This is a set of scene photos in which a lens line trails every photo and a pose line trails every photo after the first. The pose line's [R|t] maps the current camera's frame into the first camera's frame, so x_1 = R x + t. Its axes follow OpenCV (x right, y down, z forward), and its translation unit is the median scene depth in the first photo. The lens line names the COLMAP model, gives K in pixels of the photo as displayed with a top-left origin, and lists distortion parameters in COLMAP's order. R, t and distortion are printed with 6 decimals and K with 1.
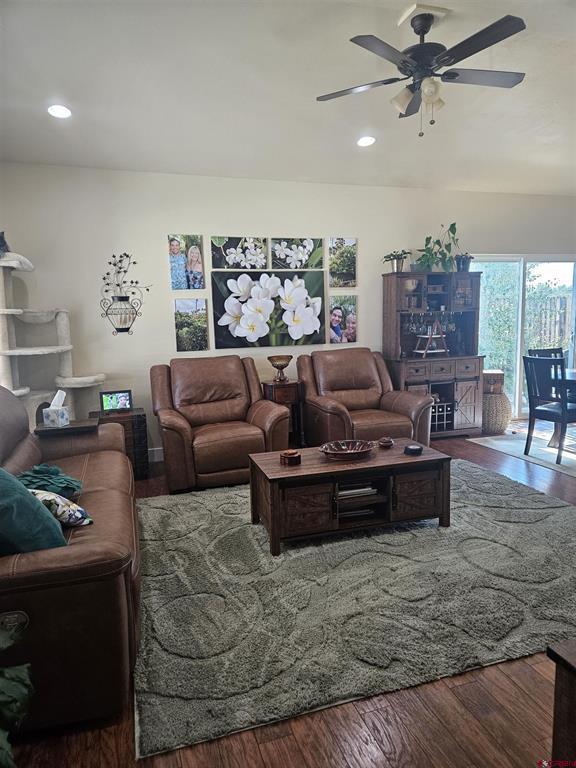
lens RADIAL K [[511.1, 0, 294.2], [0, 511.1, 382.5], [0, 0, 1]] dist [0.084559, -0.074443]
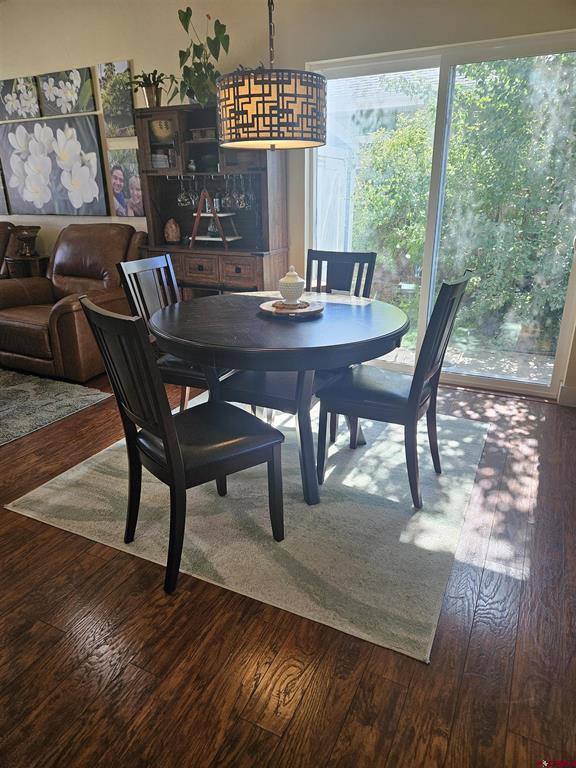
lens RADIAL K [[511.1, 0, 294.2], [0, 511.1, 382.5], [0, 0, 1]] dist [0.084559, -0.074443]
pose [[0.698959, 0.266606, -0.663609, 0.895236], [-0.100916, 0.955399, 0.277541, -0.084647], [0.708005, -0.127021, 0.694690, 0.633752]]
